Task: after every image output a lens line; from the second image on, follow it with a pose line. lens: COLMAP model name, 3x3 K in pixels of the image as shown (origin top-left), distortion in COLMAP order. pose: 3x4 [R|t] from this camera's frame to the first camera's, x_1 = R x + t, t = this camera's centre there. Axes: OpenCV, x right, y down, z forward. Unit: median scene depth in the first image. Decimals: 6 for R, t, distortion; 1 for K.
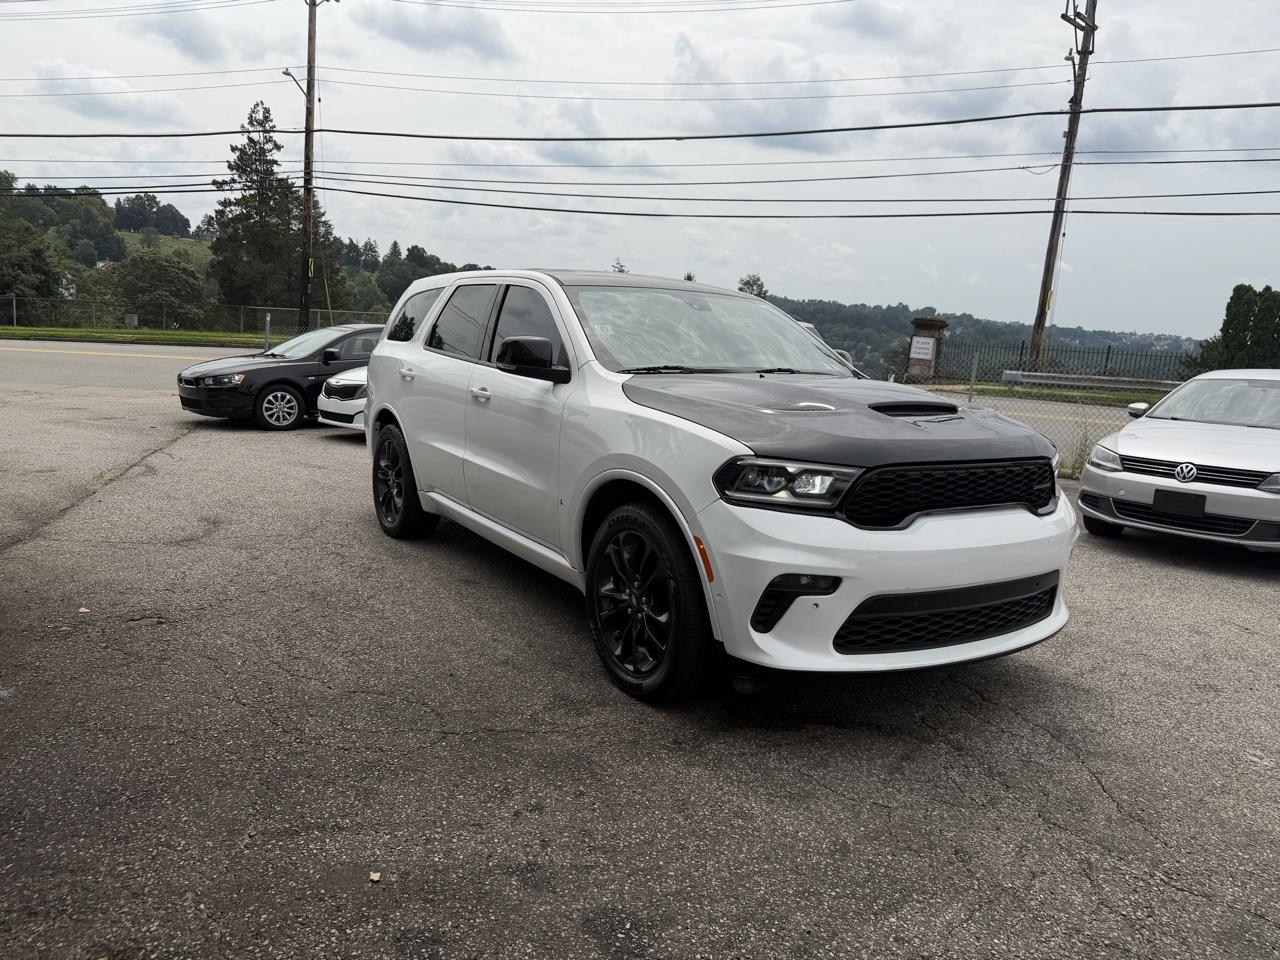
lens RADIAL K [[909.7, 0, 644.5], [0, 909.7, 492.2], [0, 0, 1]] dist [0.042915, -0.069239]
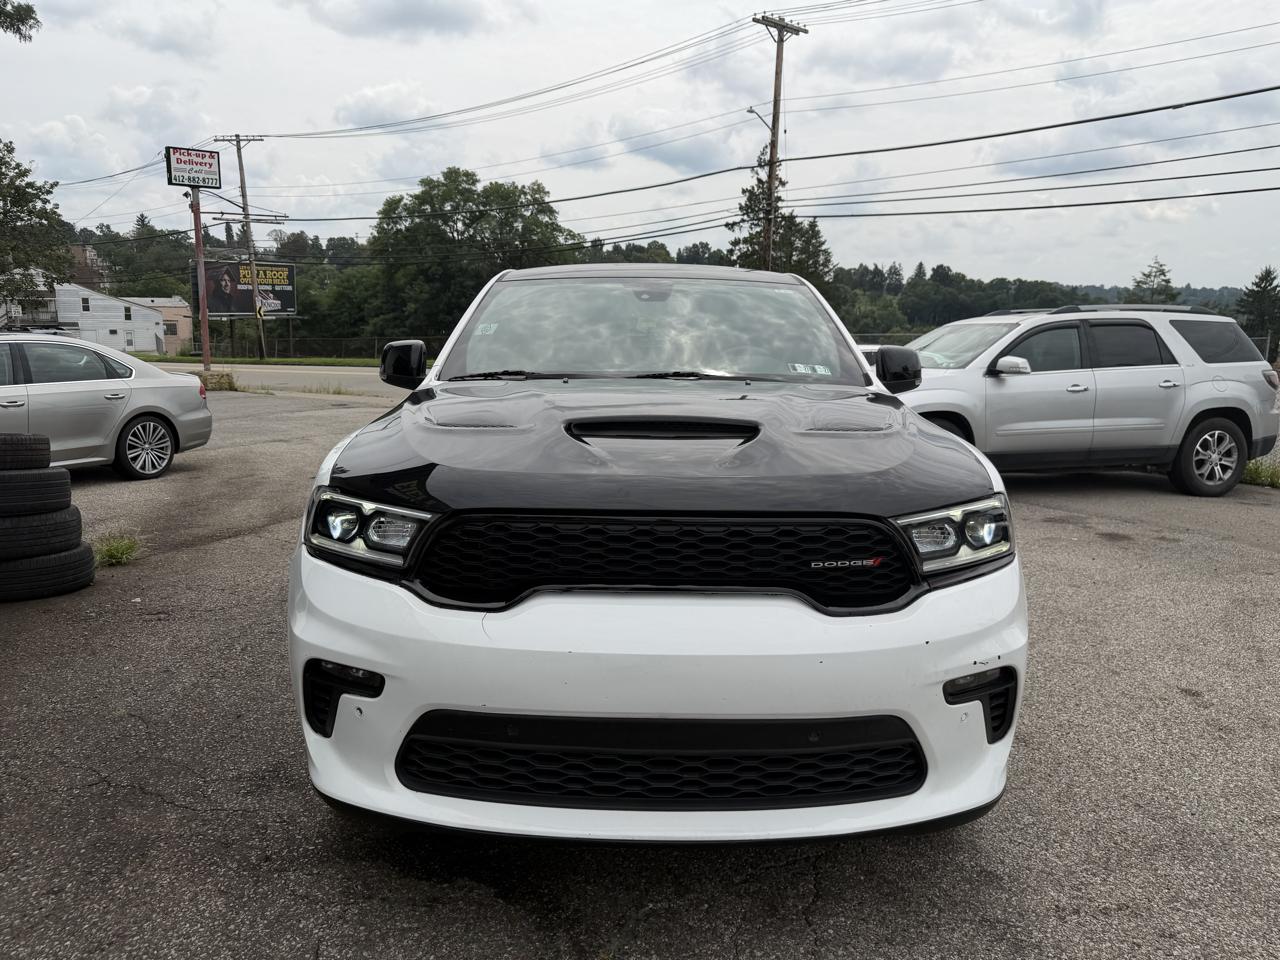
lens RADIAL K [[909.7, 0, 636.6], [0, 909.7, 489.8], [0, 0, 1]] dist [0.042915, -0.069239]
pose [[0.844019, 0.041445, -0.534709, 0.387903], [-0.055648, 0.998396, -0.010454, -0.024195], [0.533418, 0.038579, 0.844971, 0.280990]]
